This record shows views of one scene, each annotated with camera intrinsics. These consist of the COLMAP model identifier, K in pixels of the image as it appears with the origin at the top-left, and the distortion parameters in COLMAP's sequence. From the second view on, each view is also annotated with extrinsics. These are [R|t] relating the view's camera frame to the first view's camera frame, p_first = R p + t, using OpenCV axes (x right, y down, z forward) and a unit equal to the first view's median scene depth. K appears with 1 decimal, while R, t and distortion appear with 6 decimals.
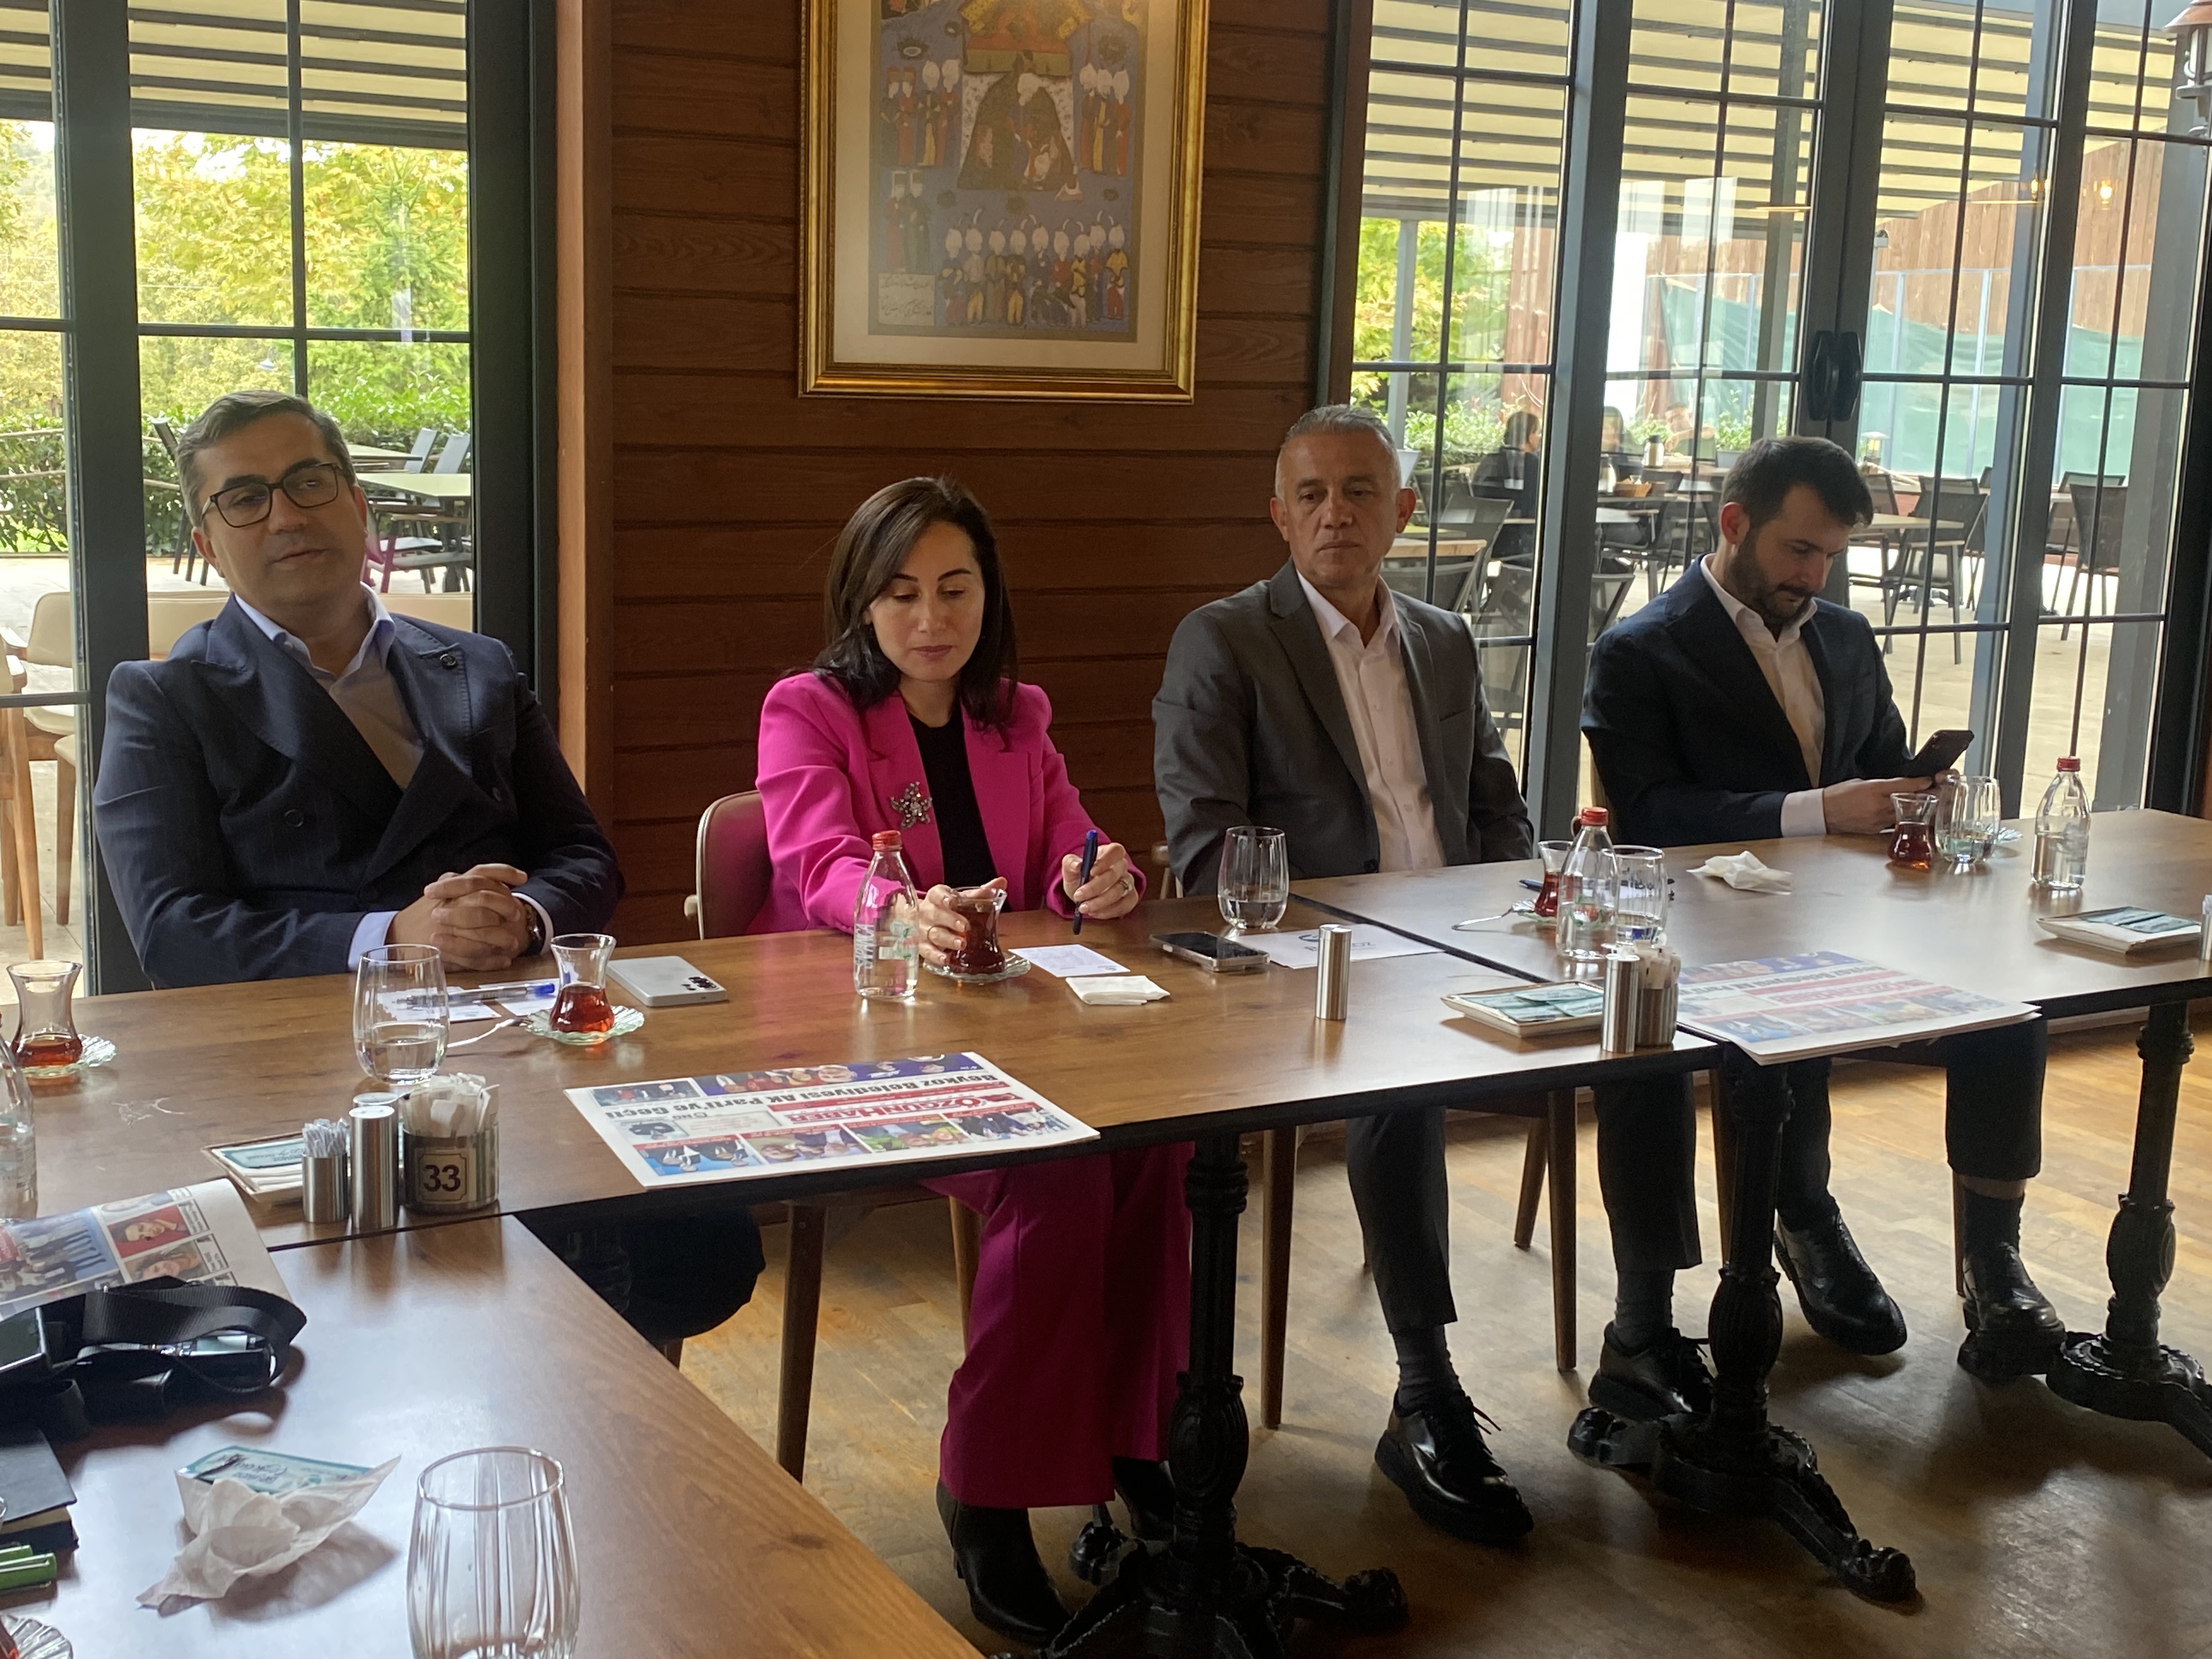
lens RADIAL K [[2641.9, 0, 1106.0], [0, 2641.9, 829.5], [0, 0, 1]] dist [0.220828, -0.886258]
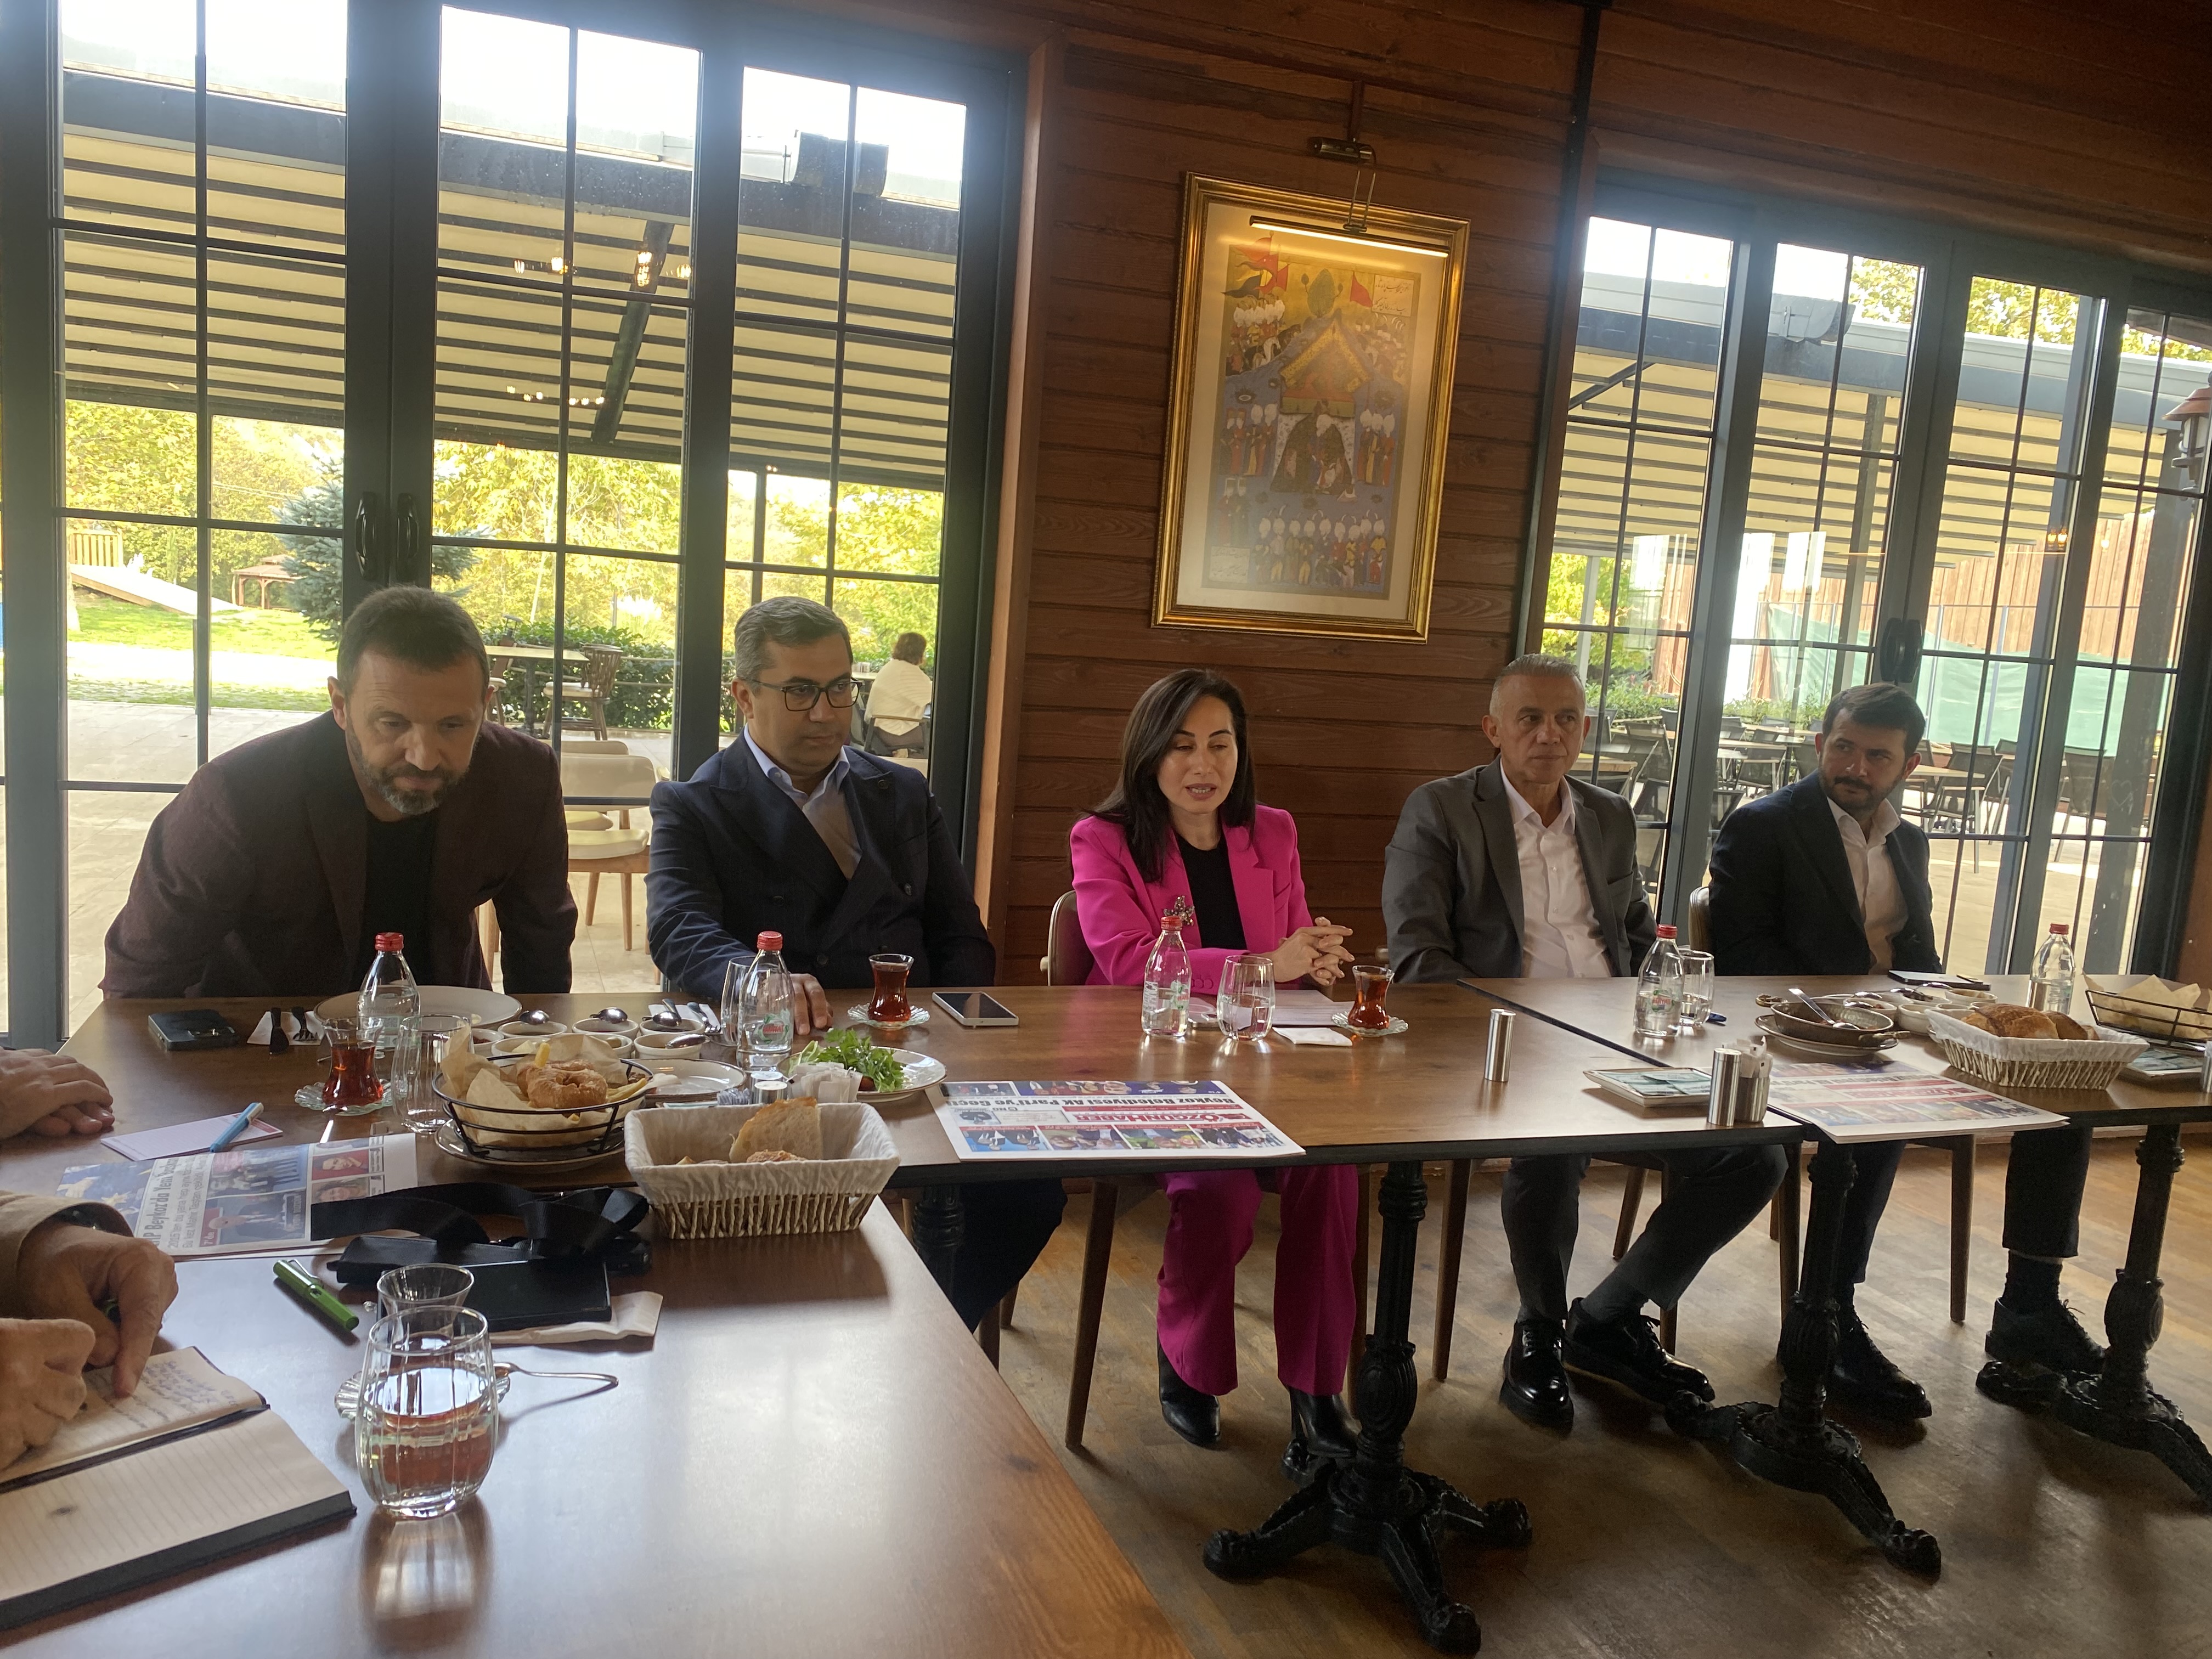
lens RADIAL K [[1672.7, 0, 1106.0], [0, 1672.7, 829.5], [0, 0, 1]] dist [0.113277, -0.205599]
pose [[0.985308, 0.058387, -0.160498, 0.017749], [-0.069314, 0.995582, -0.063344, 0.011664], [0.156091, 0.073539, 0.985001, 0.110254]]
